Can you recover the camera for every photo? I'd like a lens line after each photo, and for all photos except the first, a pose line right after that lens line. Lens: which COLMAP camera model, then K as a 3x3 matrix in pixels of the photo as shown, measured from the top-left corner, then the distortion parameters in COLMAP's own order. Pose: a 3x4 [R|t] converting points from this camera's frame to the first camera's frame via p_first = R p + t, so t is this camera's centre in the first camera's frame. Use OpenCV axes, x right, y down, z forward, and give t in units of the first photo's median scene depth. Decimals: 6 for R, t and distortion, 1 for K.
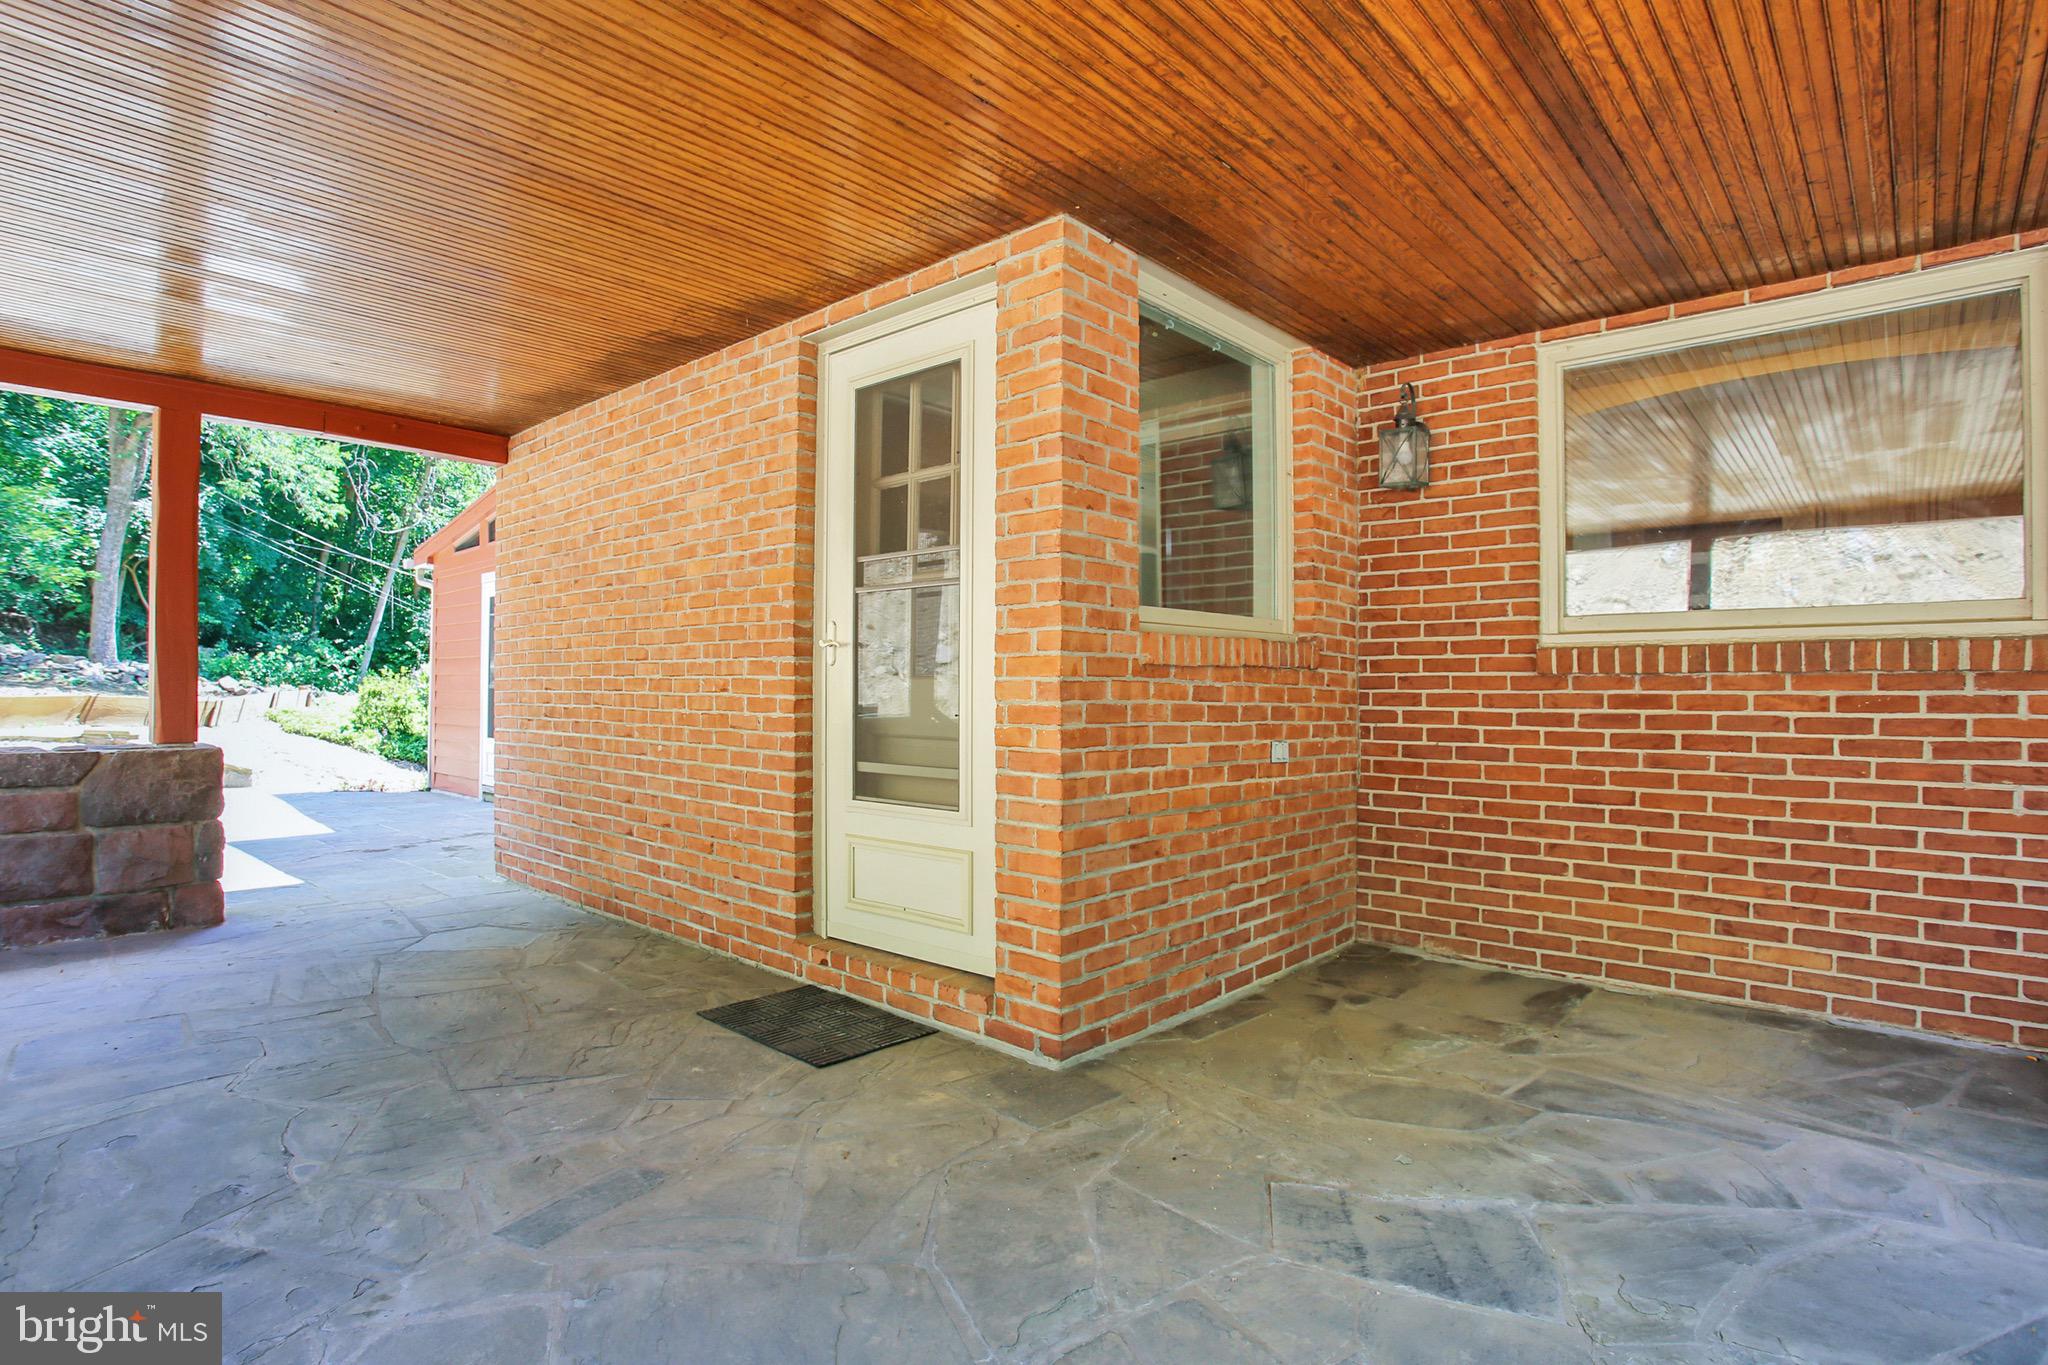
lens RADIAL K [[1046.1, 0, 970.1], [0, 1046.1, 671.9], [0, 0, 1]] dist [-0.038044, 0.000956]
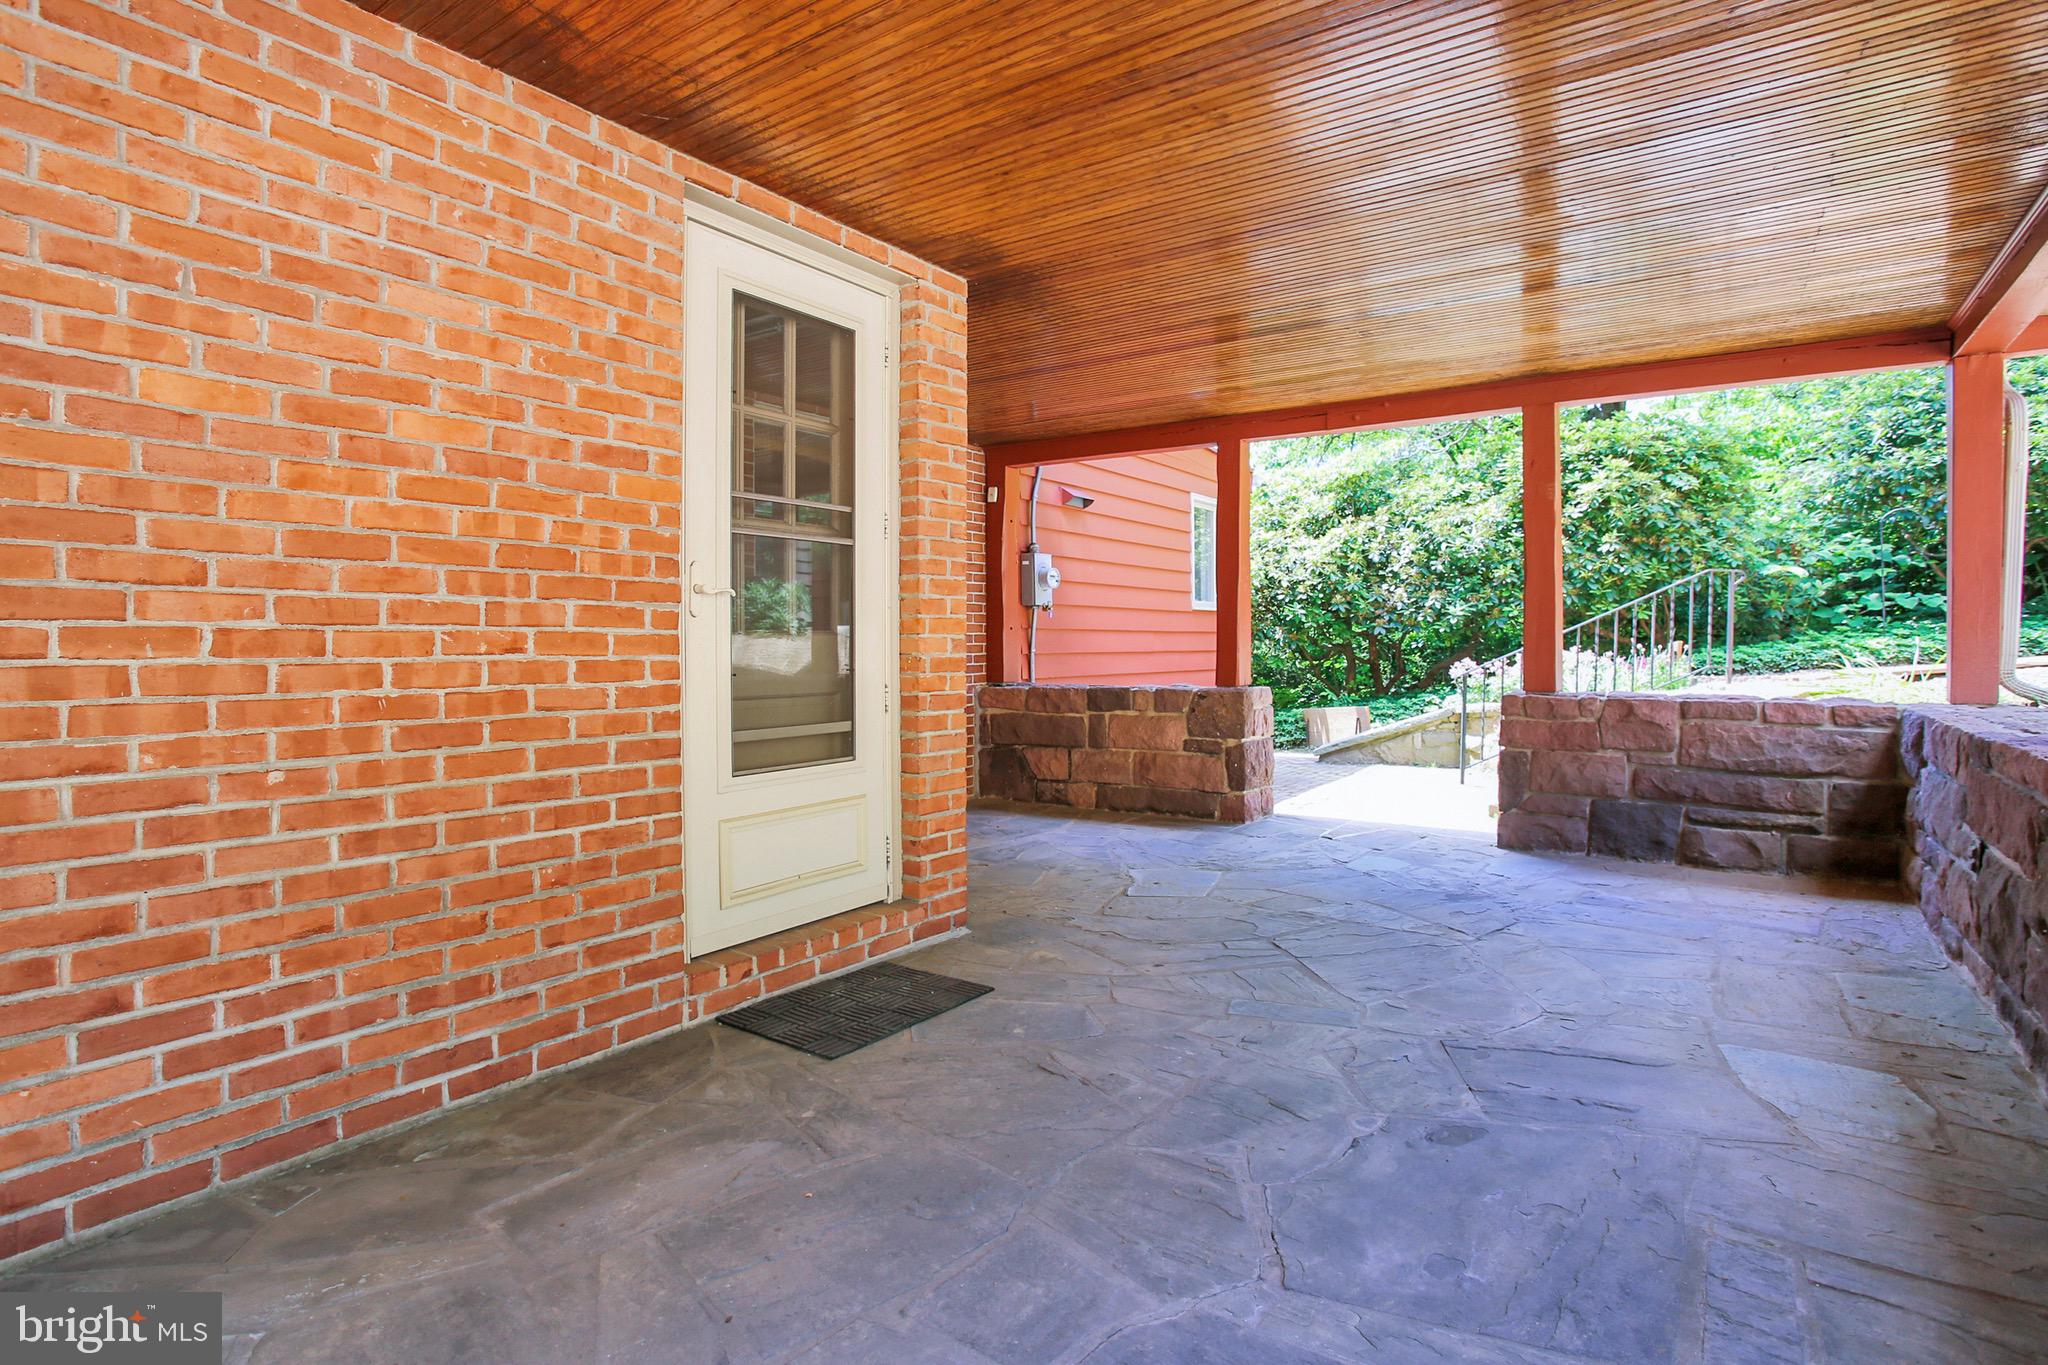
lens RADIAL K [[1014.8, 0, 1019.2], [0, 1014.8, 628.4], [0, 0, 1]] dist [-0.018889, 0.000977]
pose [[-0.129782, 0.003224, 0.991537, -0.986706], [-0.021061, 0.999760, -0.006007, 0.002423], [-0.991319, -0.021662, -0.129683, 0.910731]]
